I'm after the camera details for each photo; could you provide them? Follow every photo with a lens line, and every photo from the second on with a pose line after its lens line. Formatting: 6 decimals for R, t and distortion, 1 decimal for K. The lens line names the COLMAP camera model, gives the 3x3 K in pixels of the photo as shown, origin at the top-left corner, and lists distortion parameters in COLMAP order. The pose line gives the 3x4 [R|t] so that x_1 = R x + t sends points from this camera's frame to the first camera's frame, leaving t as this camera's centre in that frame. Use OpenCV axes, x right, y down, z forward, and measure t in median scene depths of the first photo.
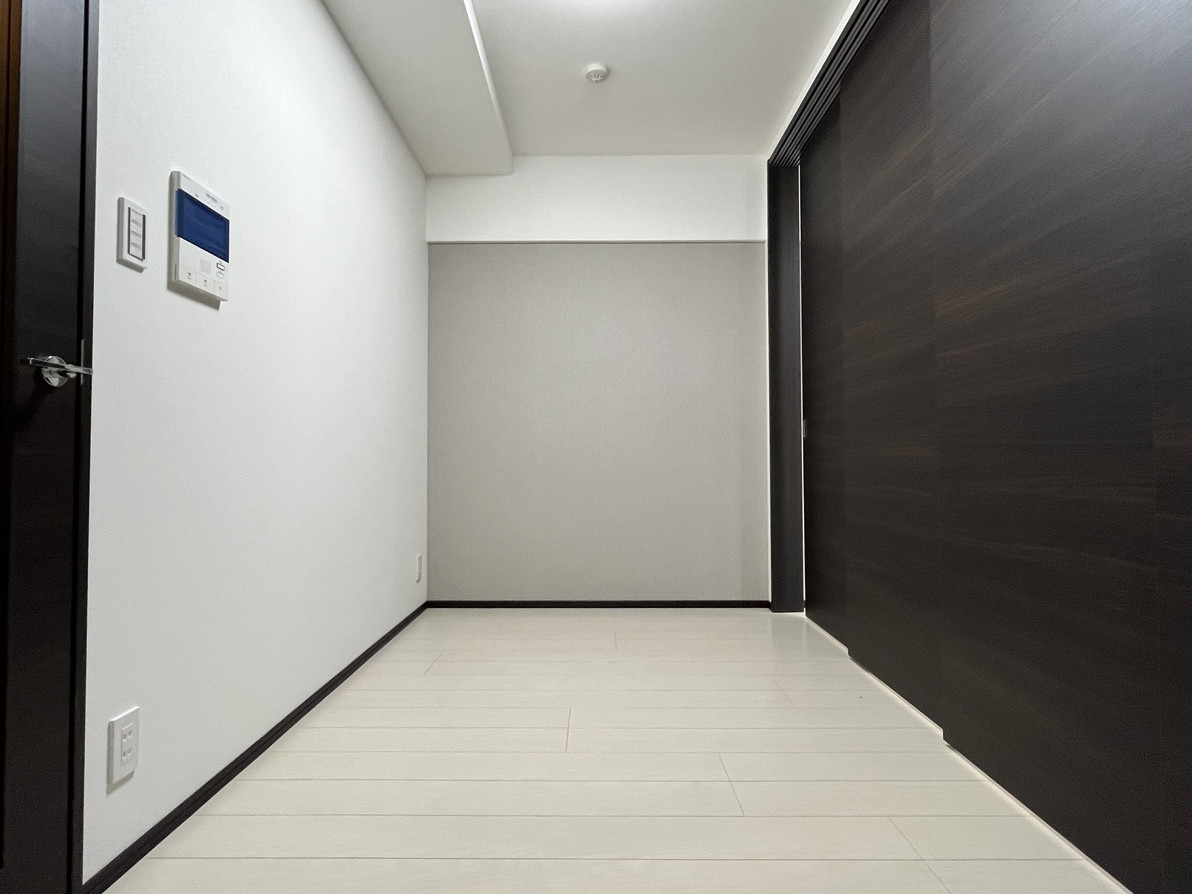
lens RADIAL K [[584.1, 0, 596.0], [0, 584.1, 447.0], [0, 0, 1]] dist [0.000131, 0.000049]
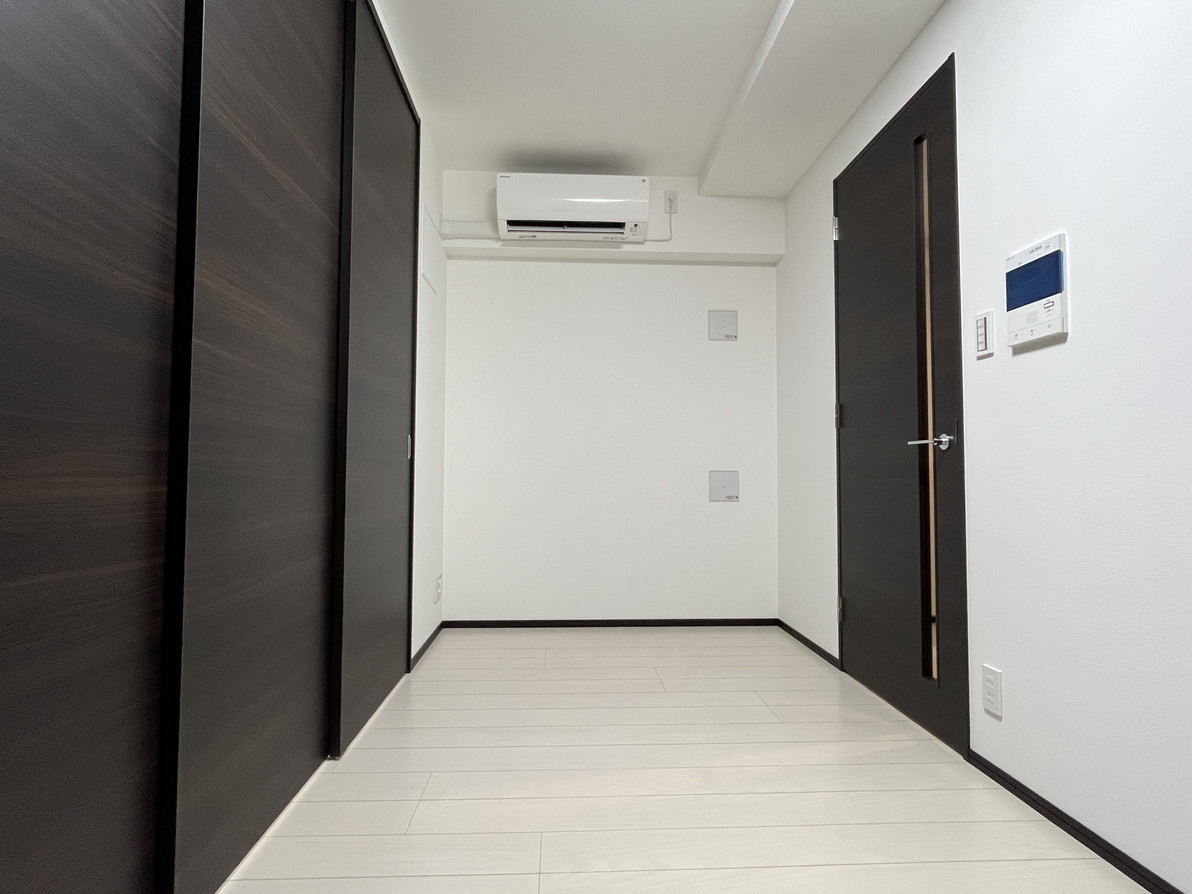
lens RADIAL K [[608.1, 0, 596.0], [0, 608.1, 447.0], [0, 0, 1]] dist [0.000693, -0.000054]
pose [[-0.998867, -0.001756, -0.047548, 0.202372], [0.000782, 0.998578, -0.053306, -0.007550], [0.047574, -0.053283, -0.997446, 2.113589]]
